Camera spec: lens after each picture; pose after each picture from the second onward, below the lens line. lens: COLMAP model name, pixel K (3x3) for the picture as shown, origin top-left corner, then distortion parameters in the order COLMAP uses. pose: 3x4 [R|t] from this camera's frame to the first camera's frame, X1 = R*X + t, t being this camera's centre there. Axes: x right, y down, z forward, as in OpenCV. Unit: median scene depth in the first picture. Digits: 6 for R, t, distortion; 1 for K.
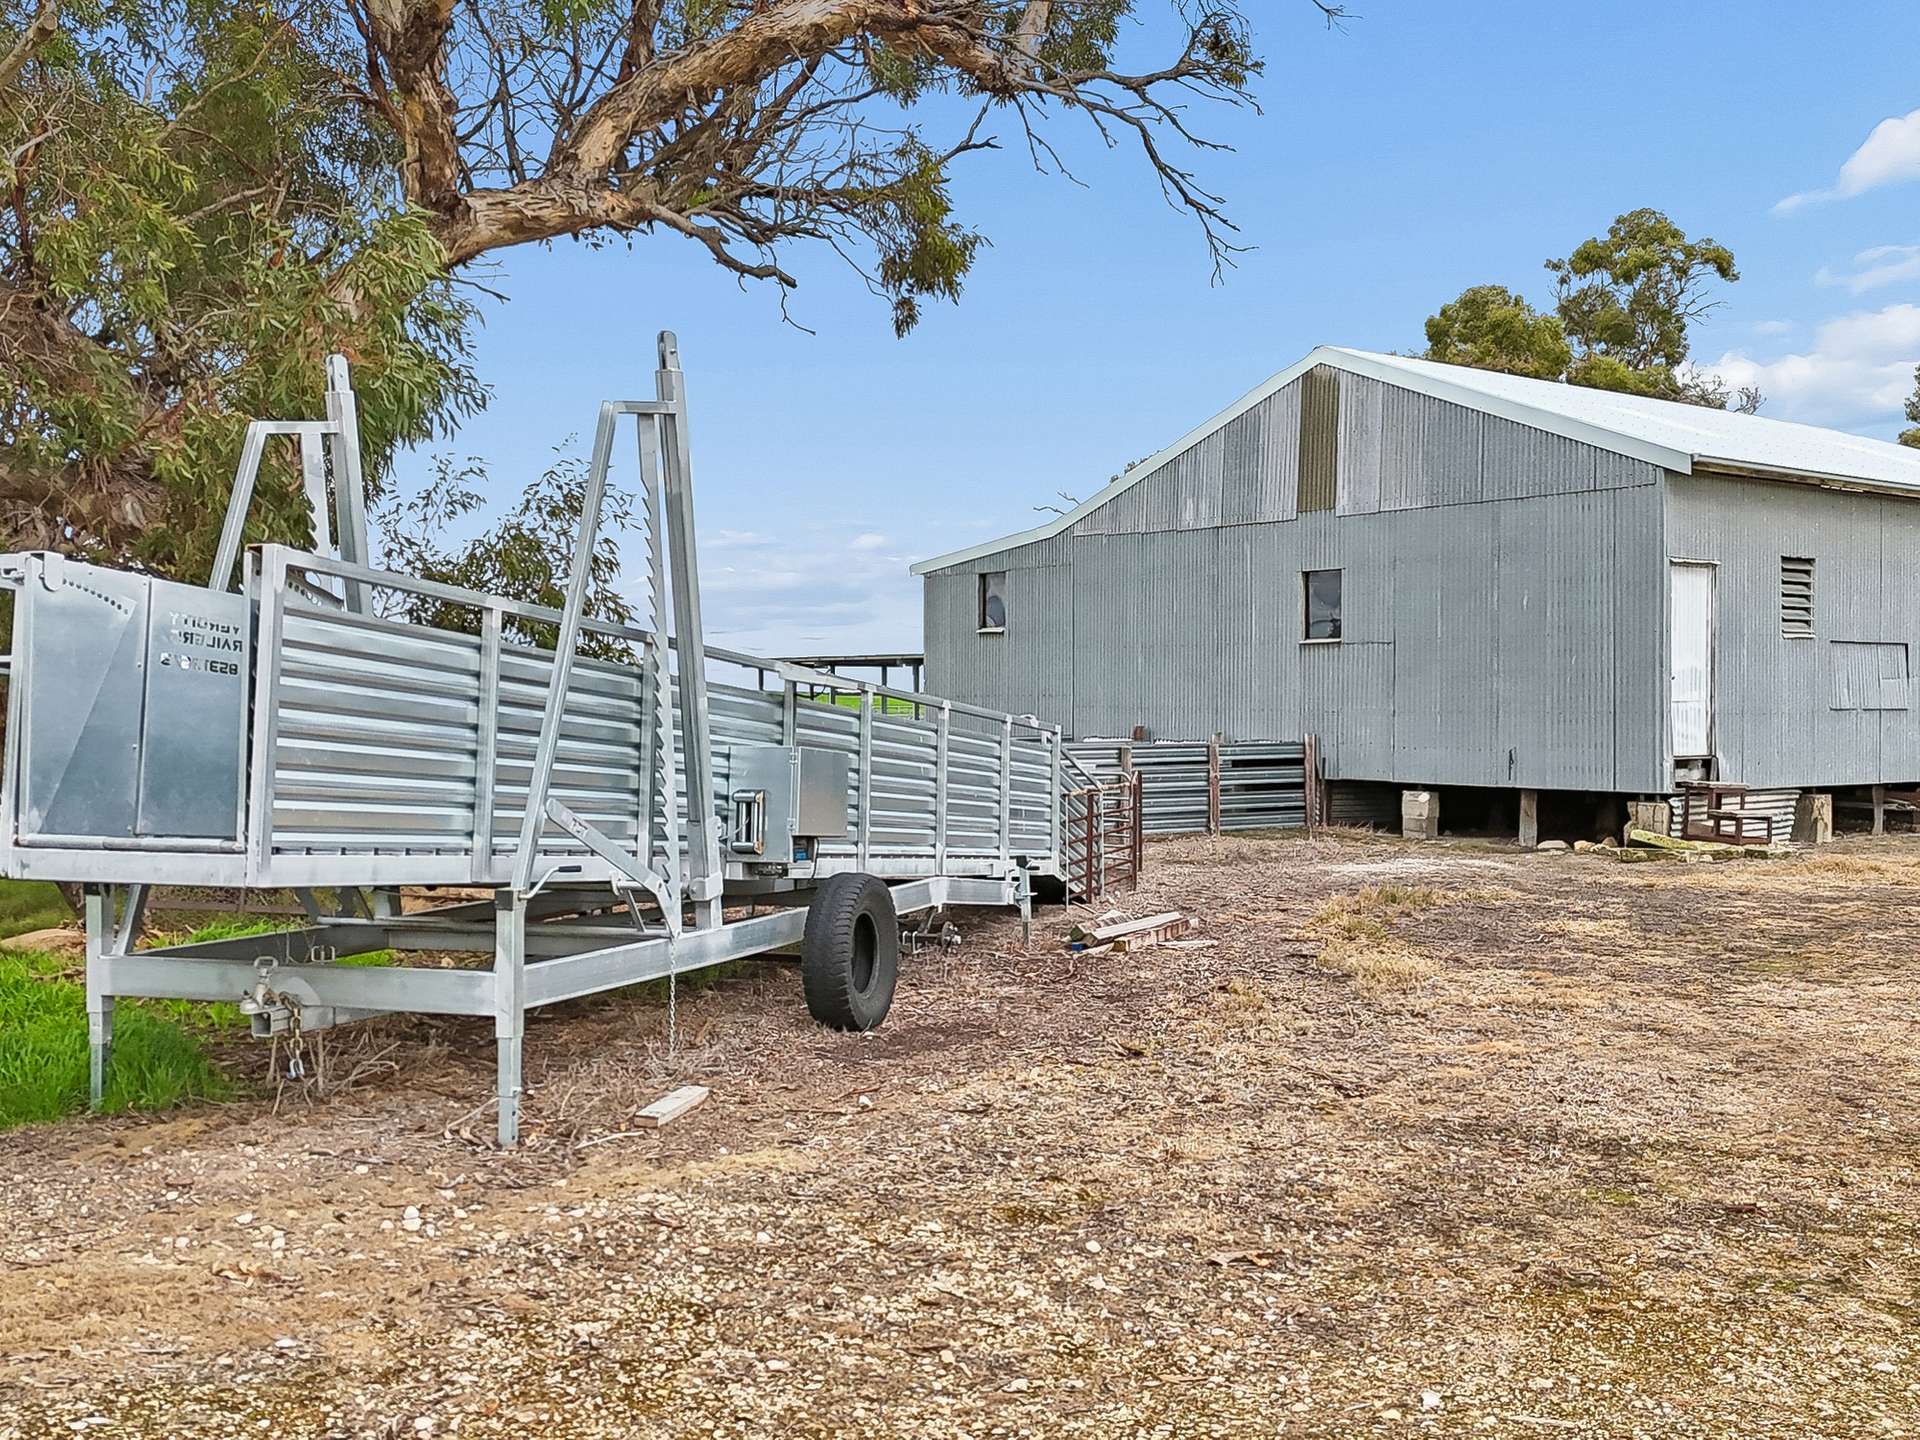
lens RADIAL K [[1818.1, 0, 959.9], [0, 1818.1, 720.5], [0, 0, 1]] dist [0.036051, 0.000000]
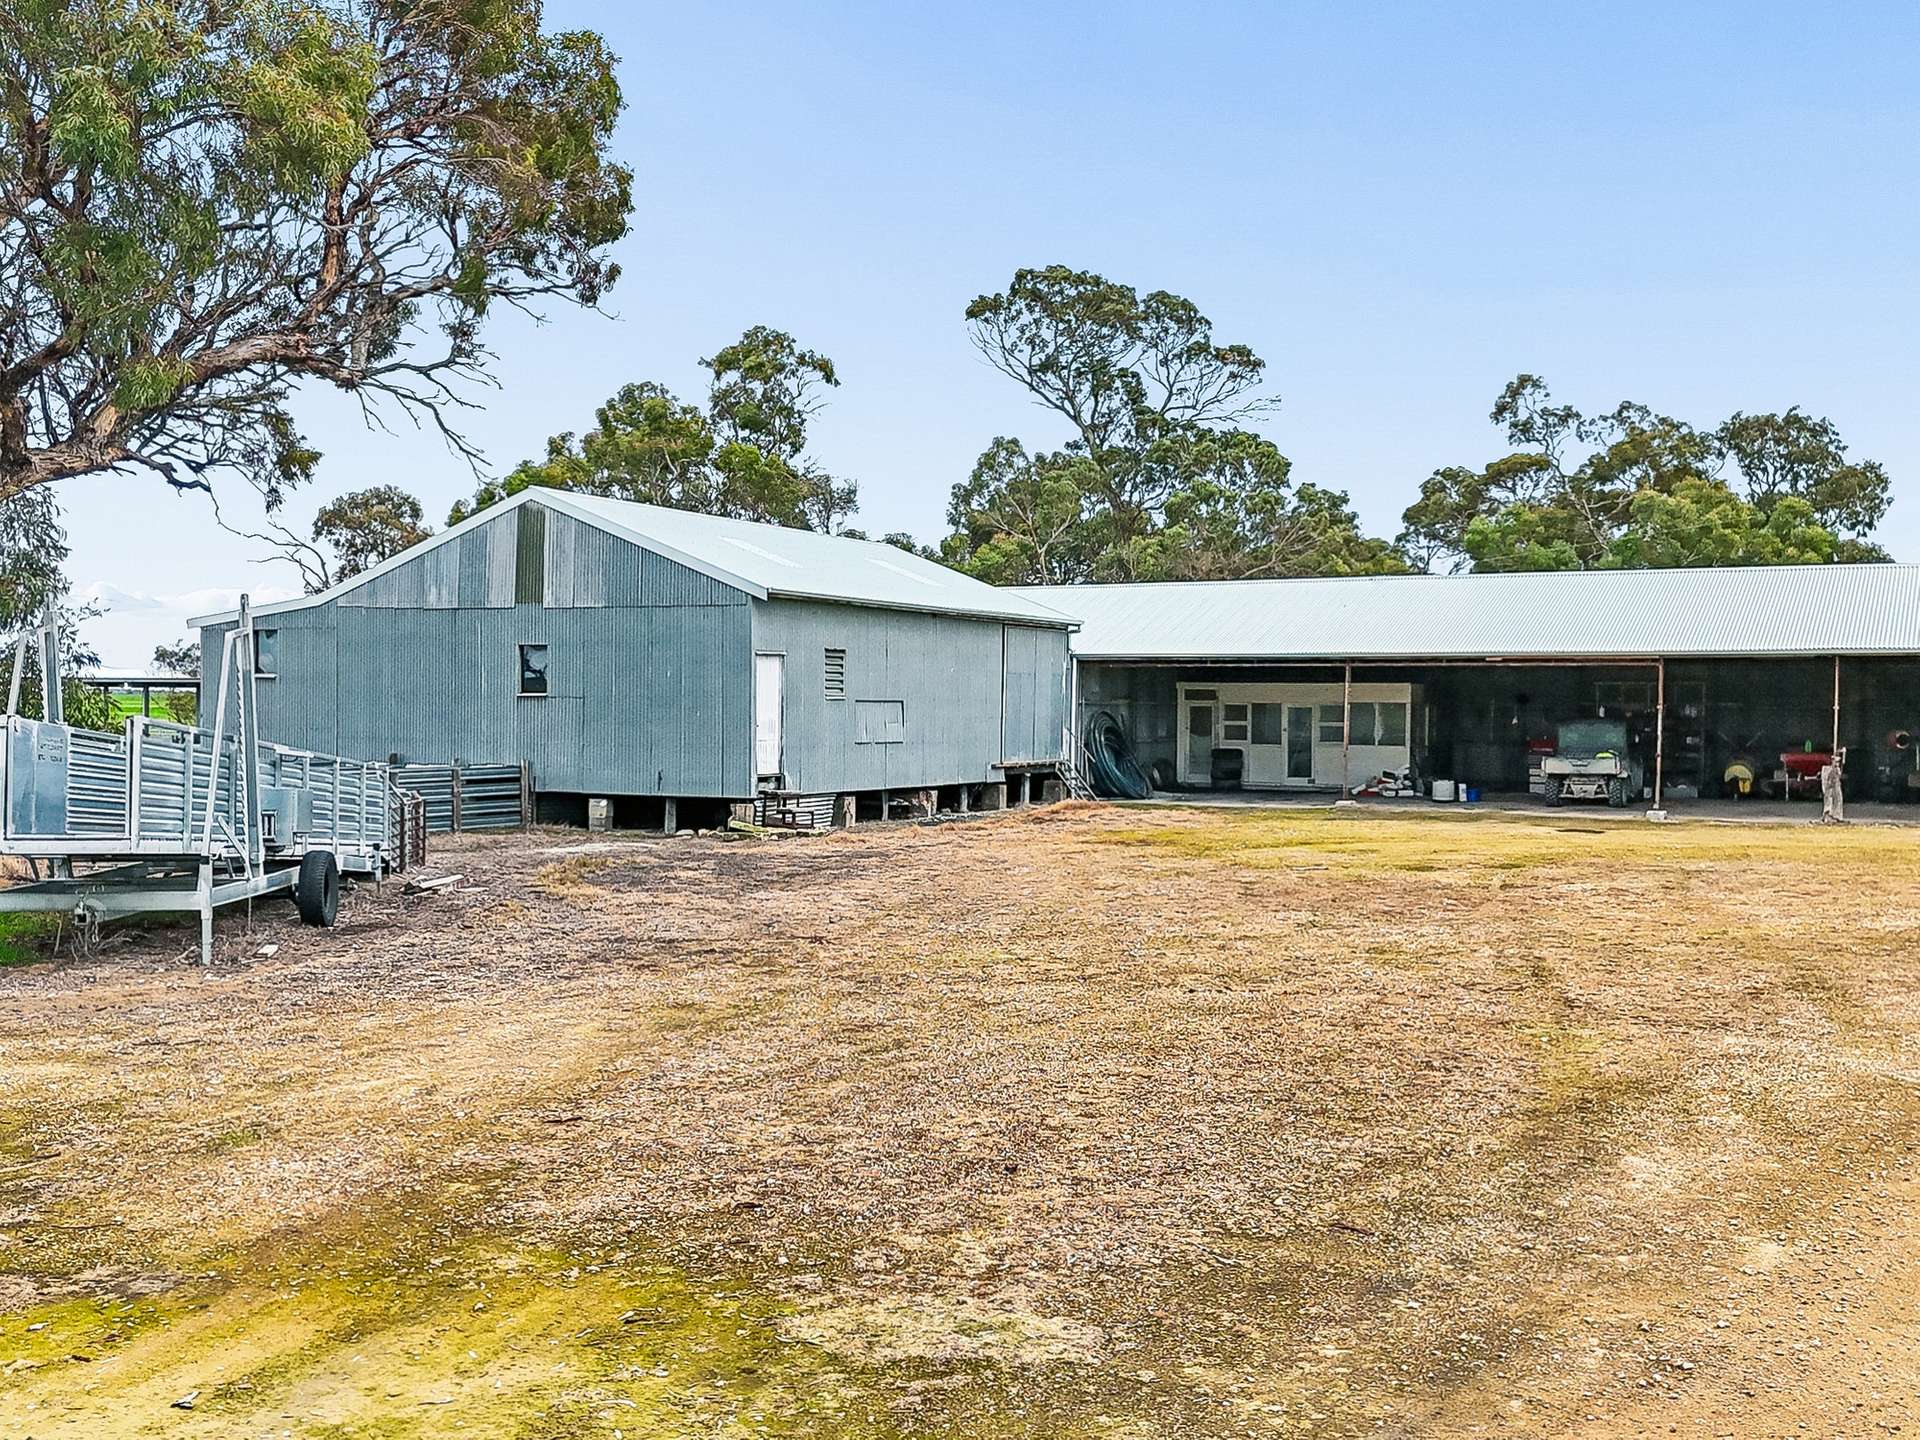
lens RADIAL K [[1818.1, 0, 956.2], [0, 1818.1, 734.3], [0, 0, 1]] dist [0.036051, 0.000000]
pose [[0.905275, -0.001911, 0.424822, -0.127526], [-0.000769, 0.999981, 0.006138, -0.025890], [-0.424826, -0.005883, 0.905256, -0.514063]]
